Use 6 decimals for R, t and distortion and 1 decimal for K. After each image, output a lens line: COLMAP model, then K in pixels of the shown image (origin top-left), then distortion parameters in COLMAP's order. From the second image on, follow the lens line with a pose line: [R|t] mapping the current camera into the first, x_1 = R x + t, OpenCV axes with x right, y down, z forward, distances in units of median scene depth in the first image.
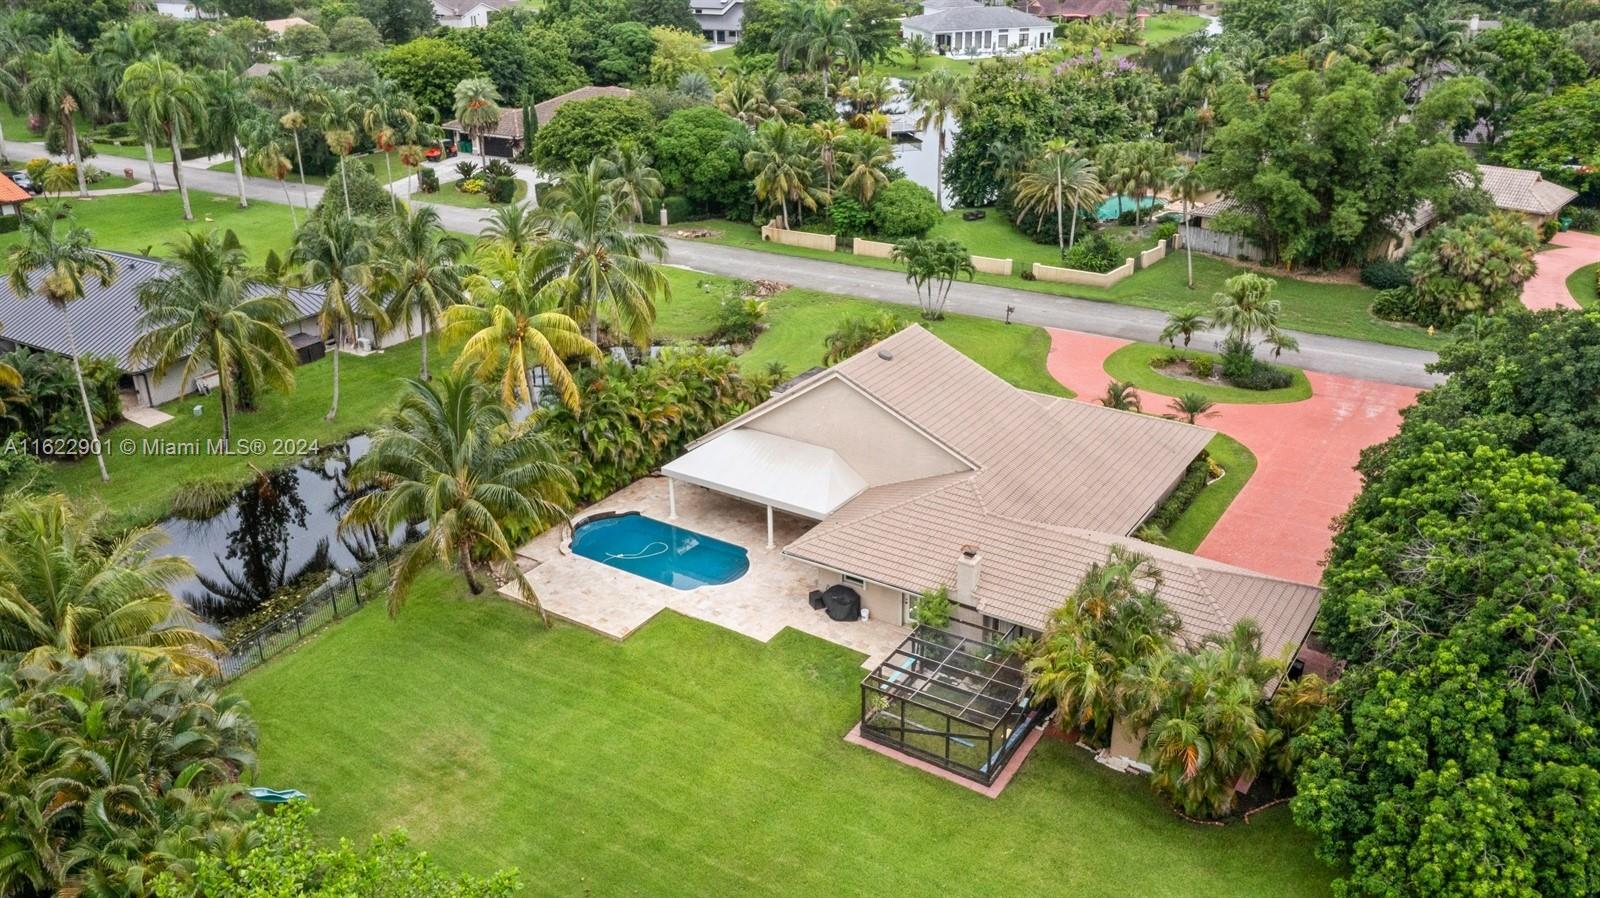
lens RADIAL K [[1360.4, 0, 792.3], [0, 1360.4, 456.4], [0, 0, 1]] dist [-0.009653, 0.008593]
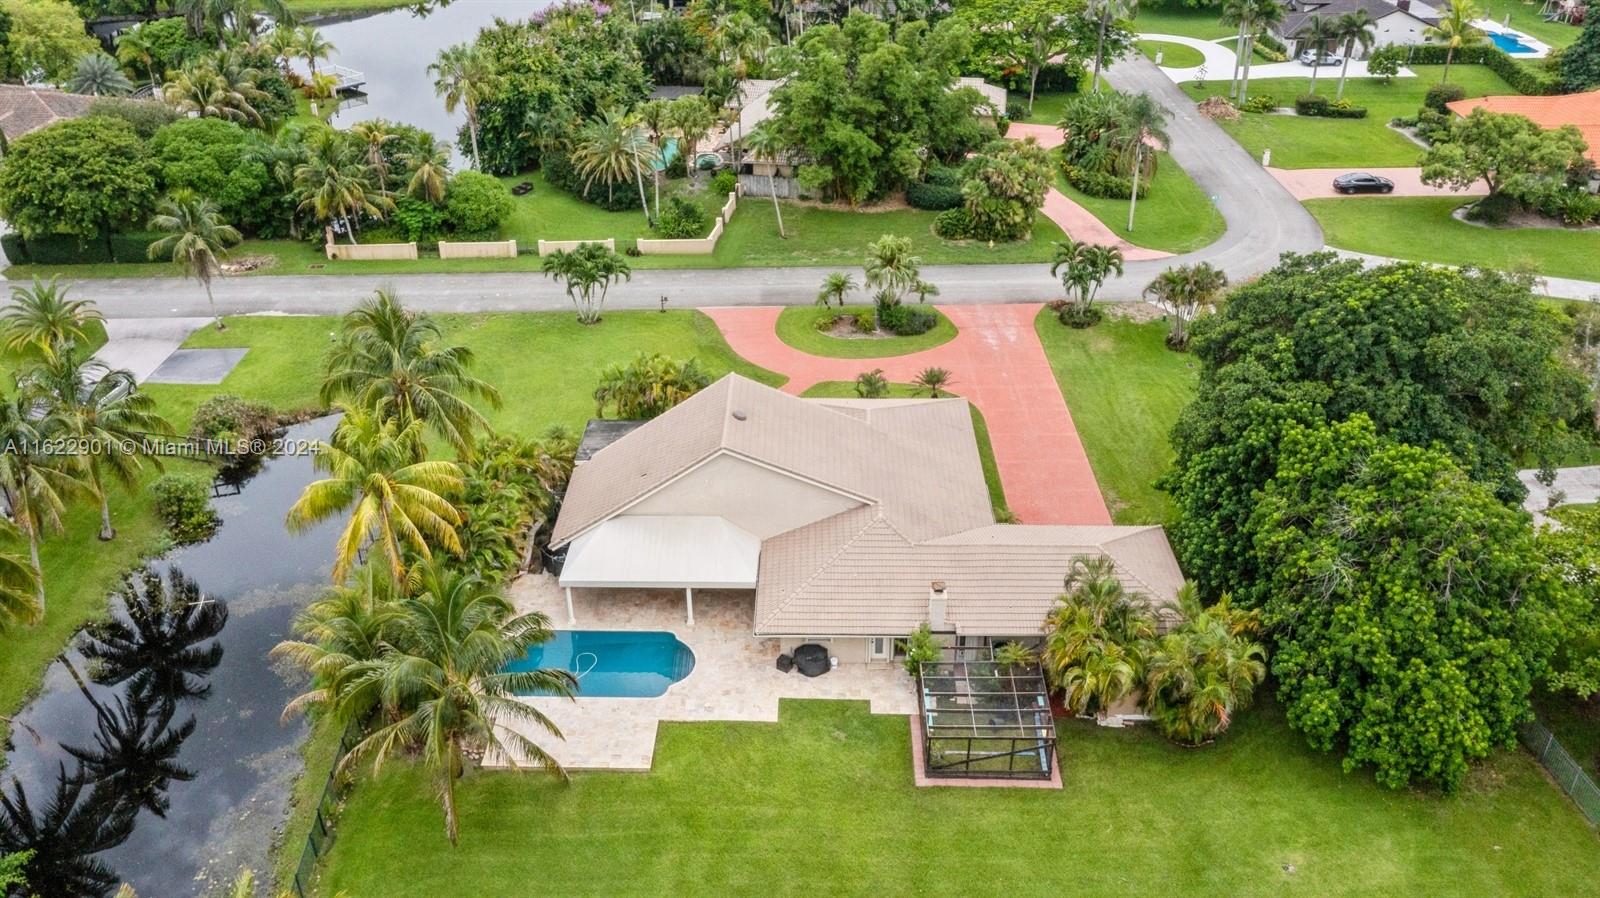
lens RADIAL K [[1360.4, 0, 793.4], [0, 1360.4, 441.7], [0, 0, 1]] dist [-0.009653, 0.008593]
pose [[0.834008, -0.266977, 0.482860, -0.318096], [0.210358, 0.962896, 0.169057, -0.173111], [-0.510079, -0.039421, 0.859224, 0.052432]]
